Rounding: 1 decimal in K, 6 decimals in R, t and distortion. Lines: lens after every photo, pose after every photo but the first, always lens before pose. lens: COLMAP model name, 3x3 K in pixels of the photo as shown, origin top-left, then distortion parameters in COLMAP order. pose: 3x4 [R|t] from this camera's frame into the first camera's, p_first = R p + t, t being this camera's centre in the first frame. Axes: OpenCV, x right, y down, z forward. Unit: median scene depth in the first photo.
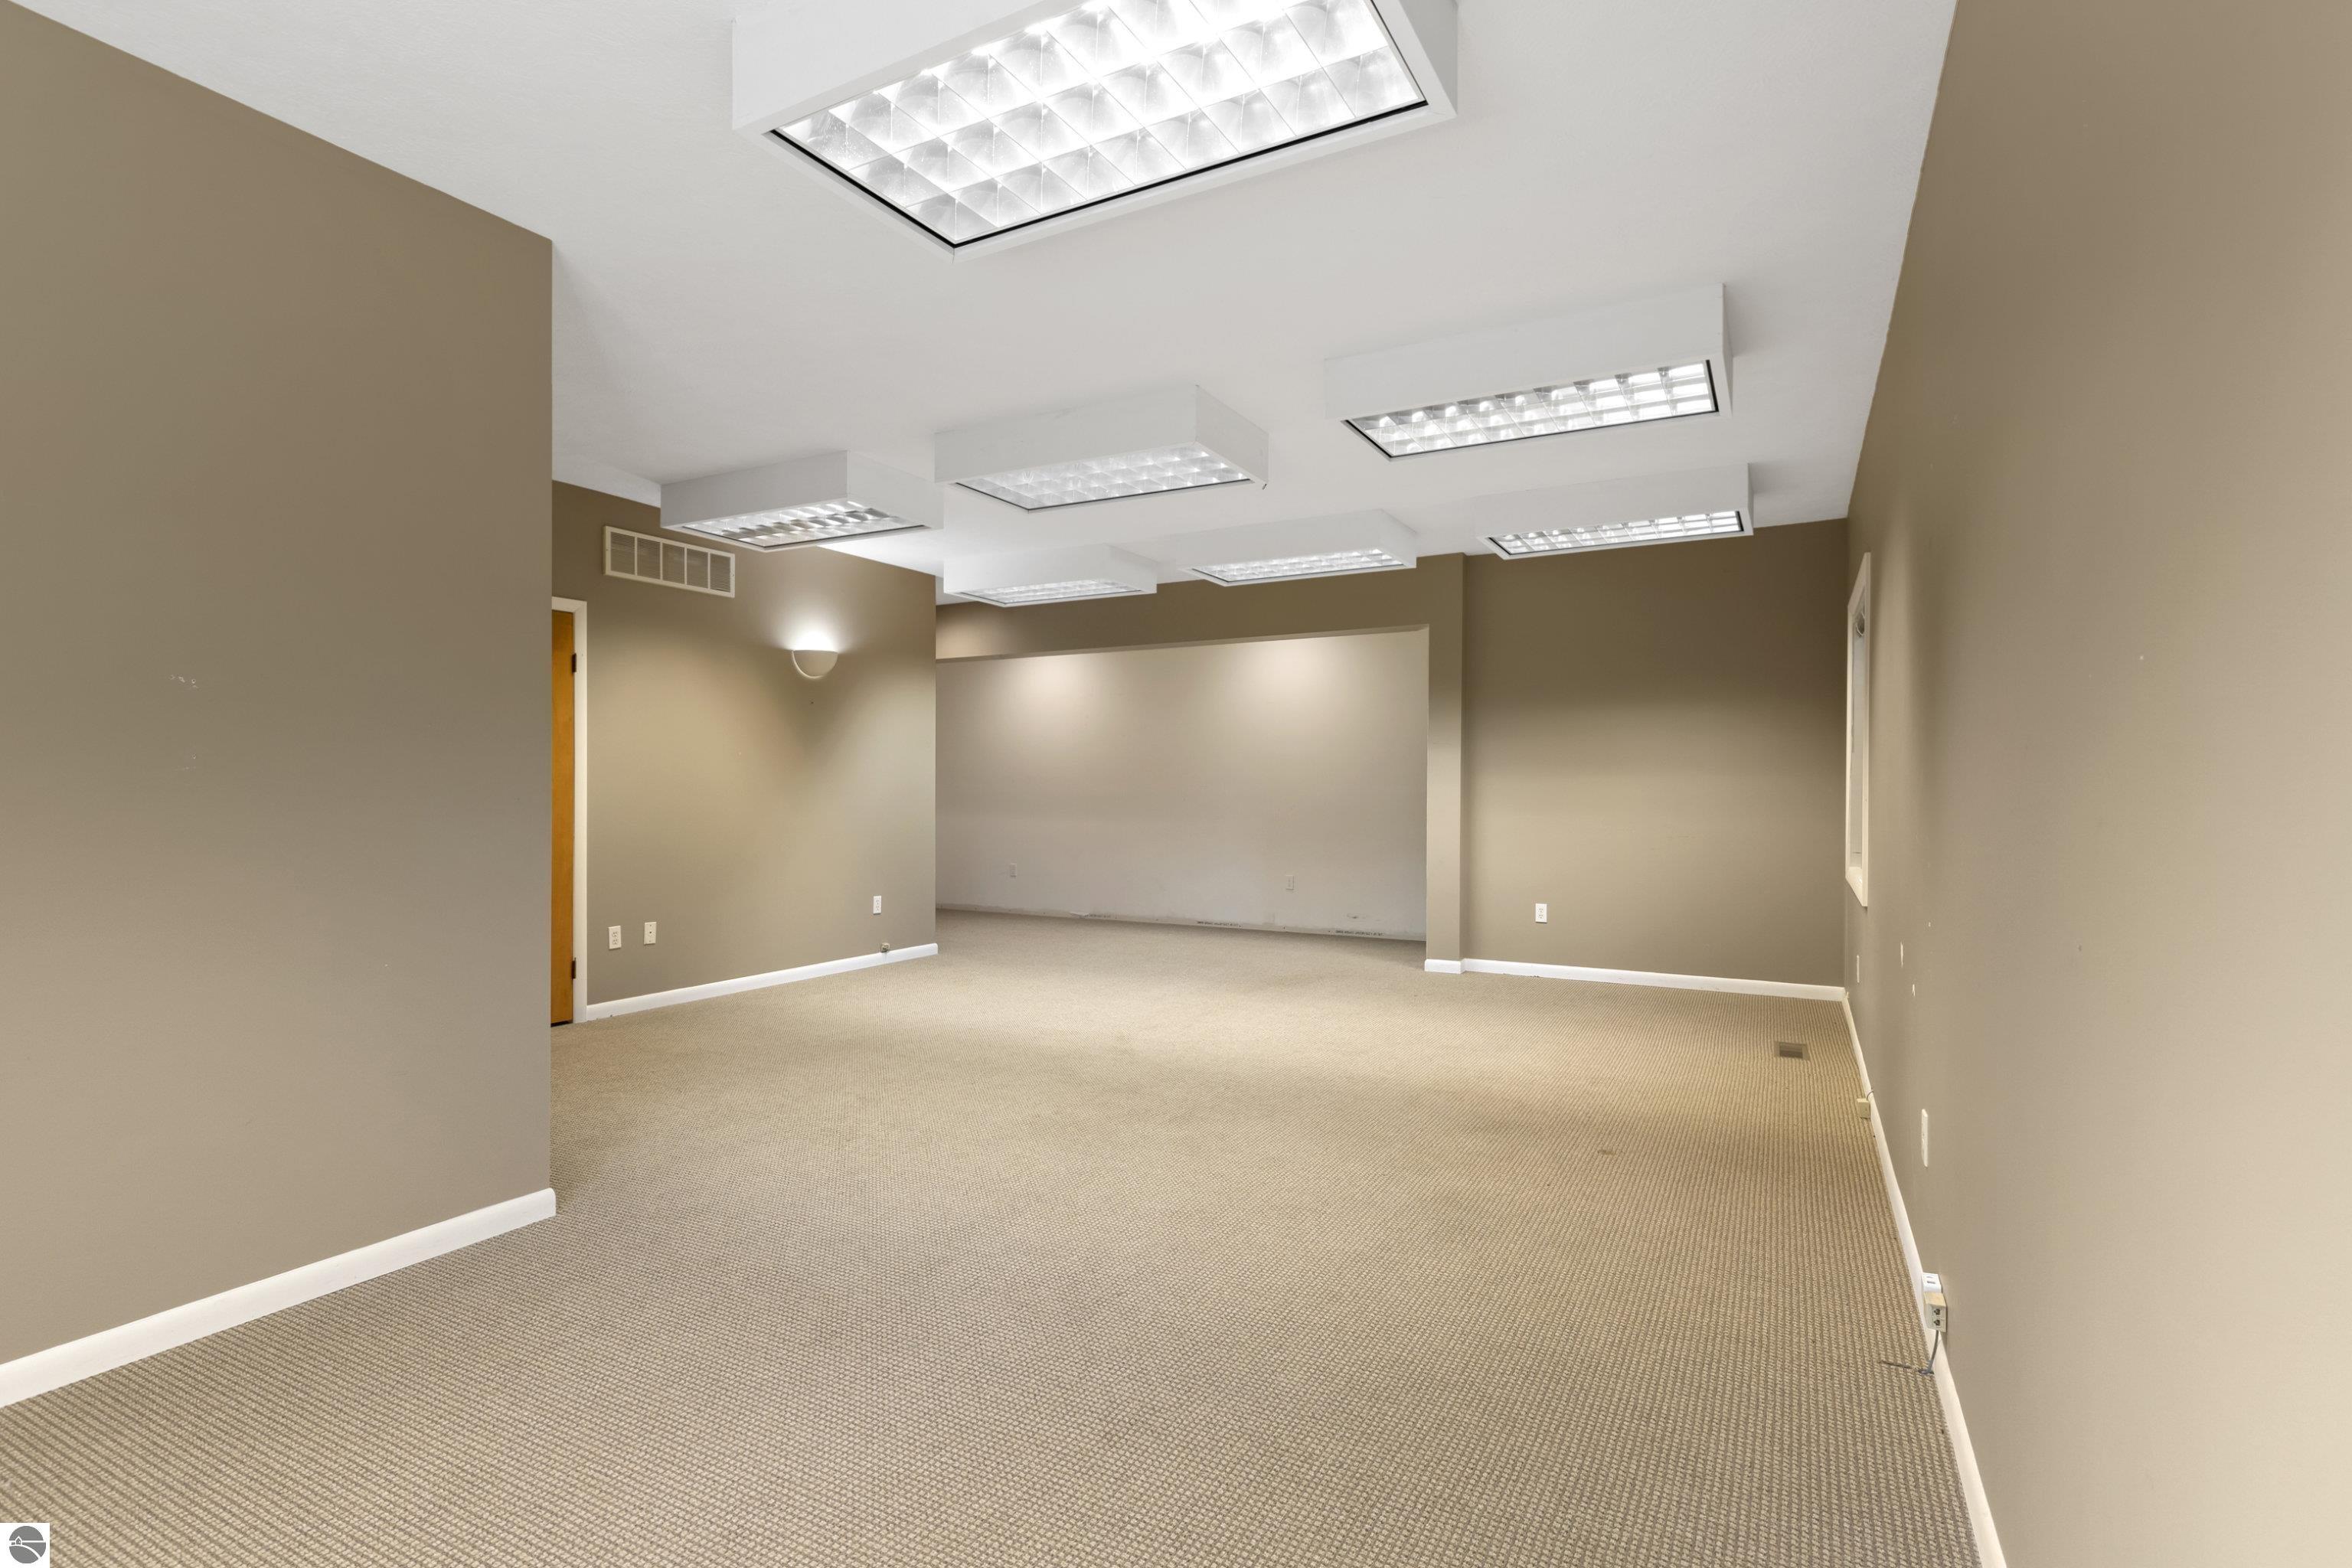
lens RADIAL K [[1091.8, 0, 1199.0], [0, 1091.8, 761.8], [0, 0, 1]] dist [0.000934, 0.000250]
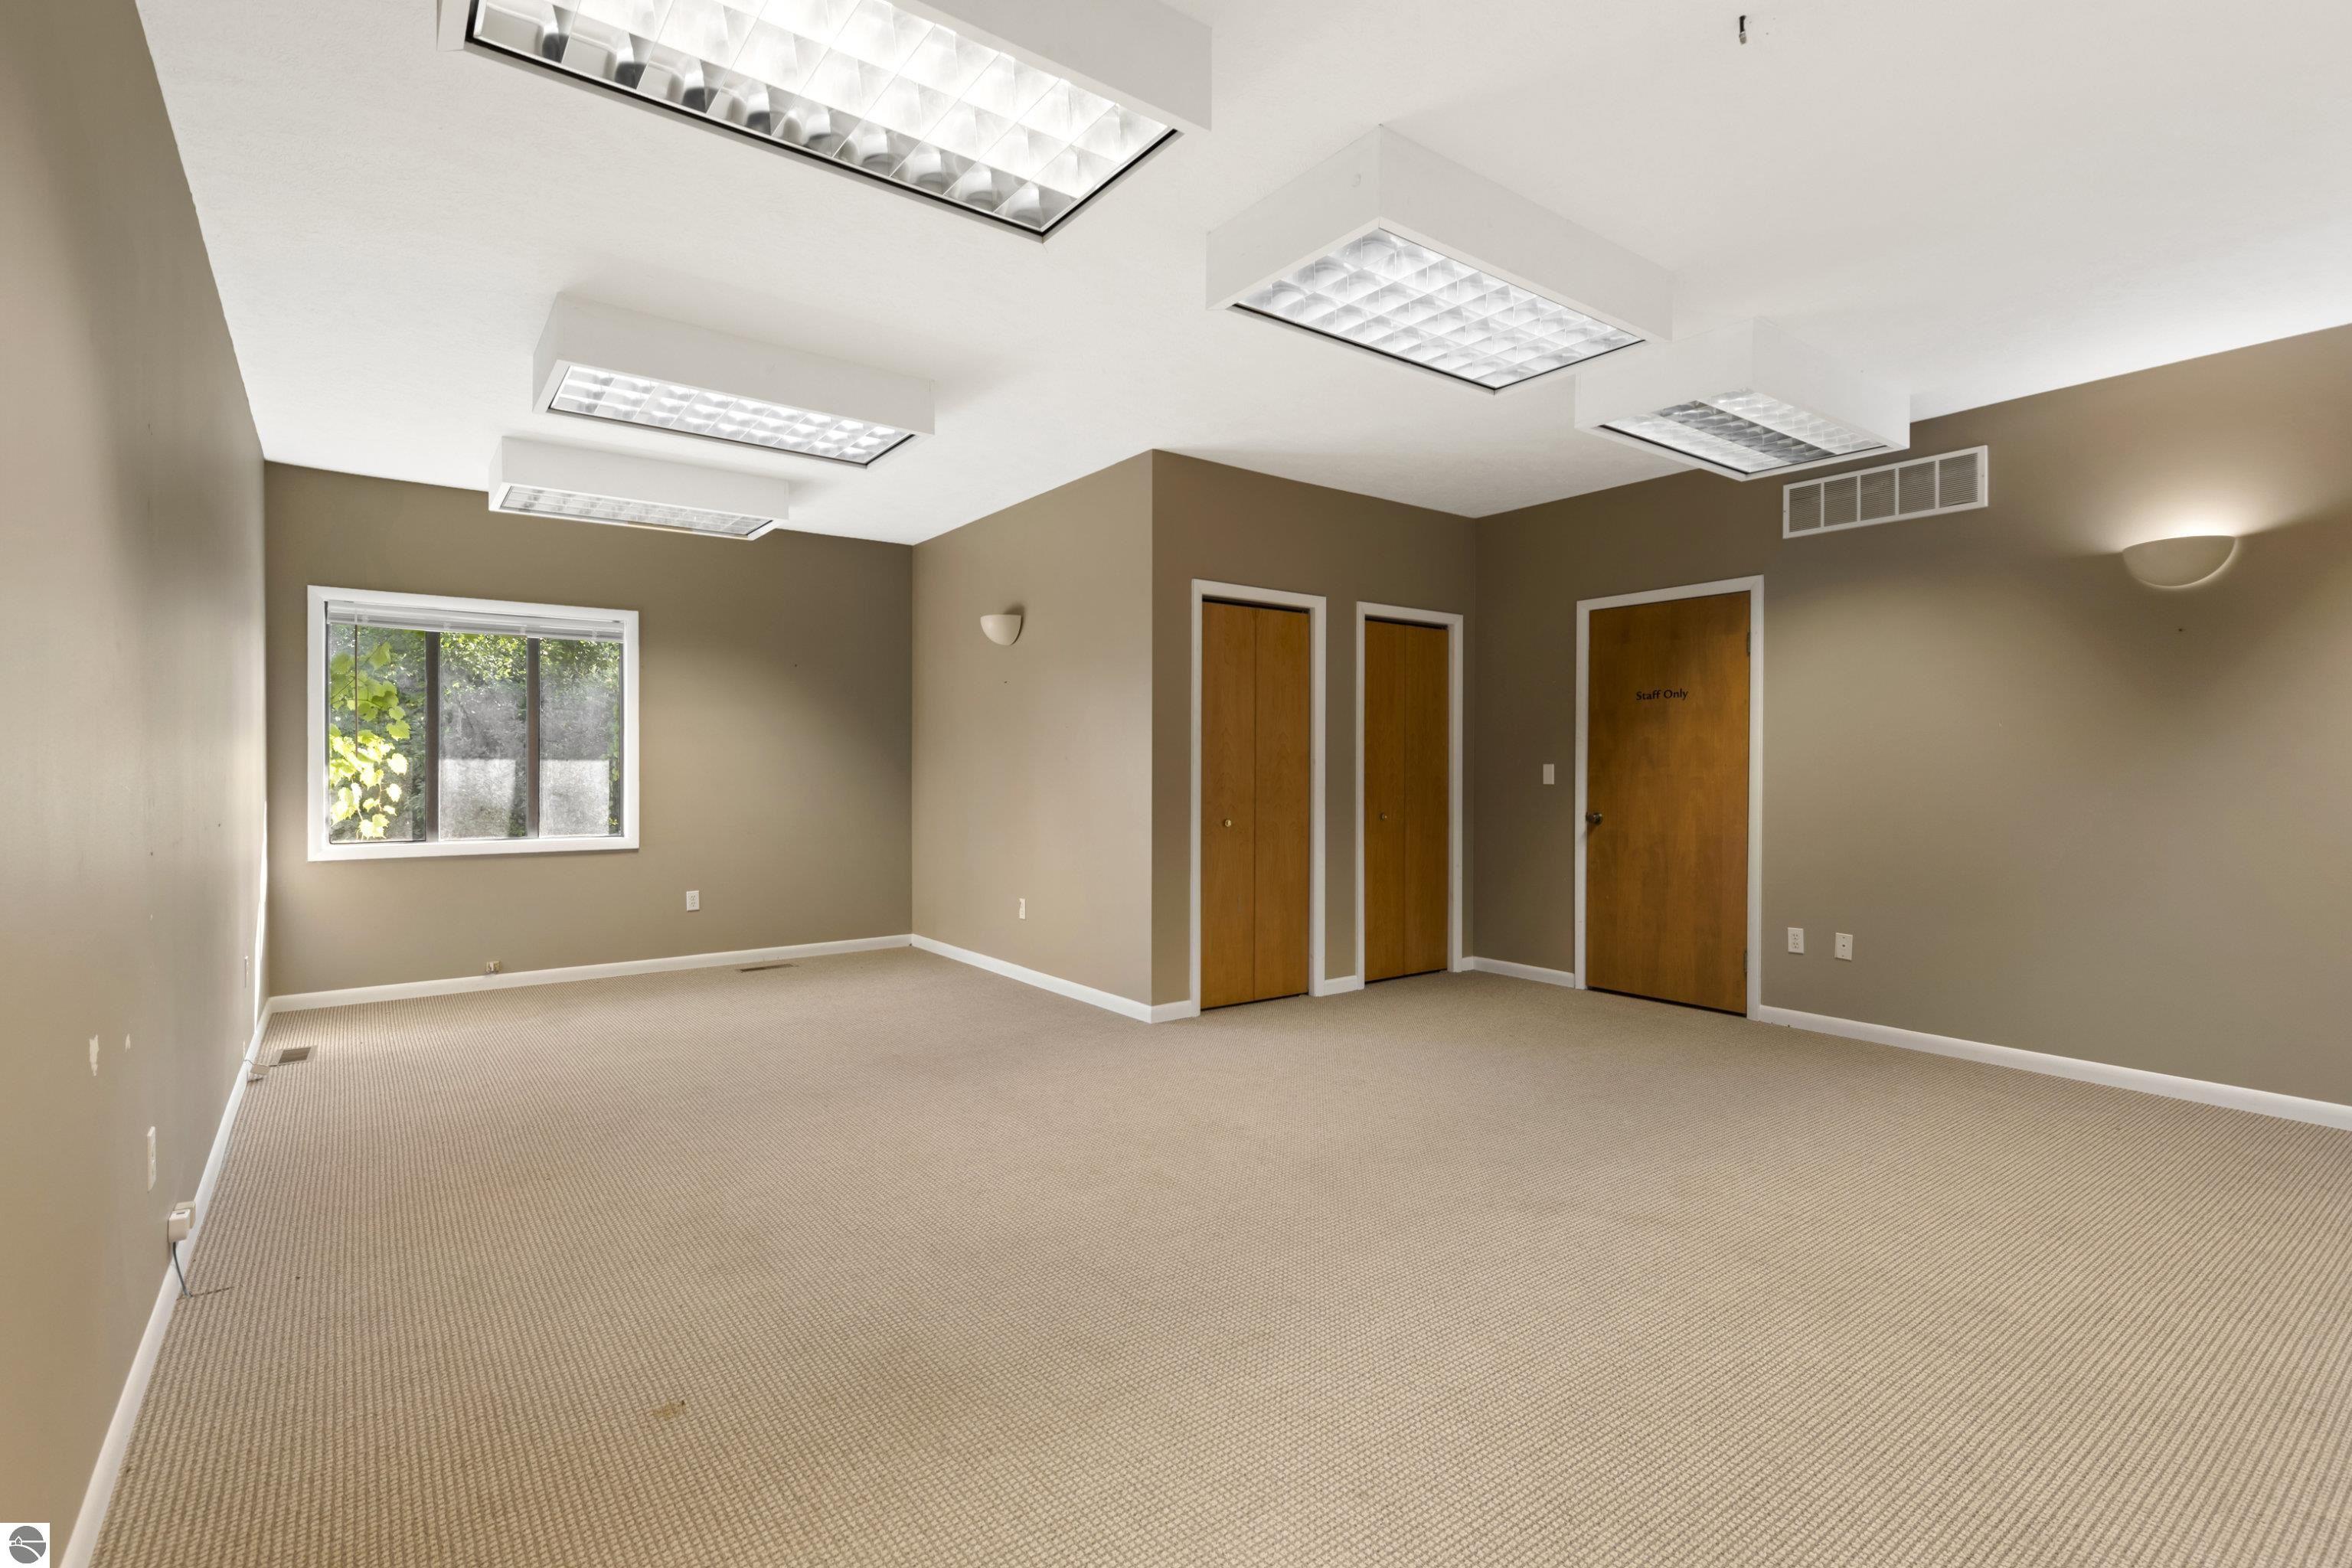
lens RADIAL K [[1091.8, 0, 1199.0], [0, 1091.8, 761.8], [0, 0, 1]] dist [0.000934, 0.000250]
pose [[-0.405343, -0.004968, -0.914151, 0.483517], [0.017662, 0.999756, -0.013264, 0.017531], [0.913994, -0.021522, -0.405157, 0.917229]]
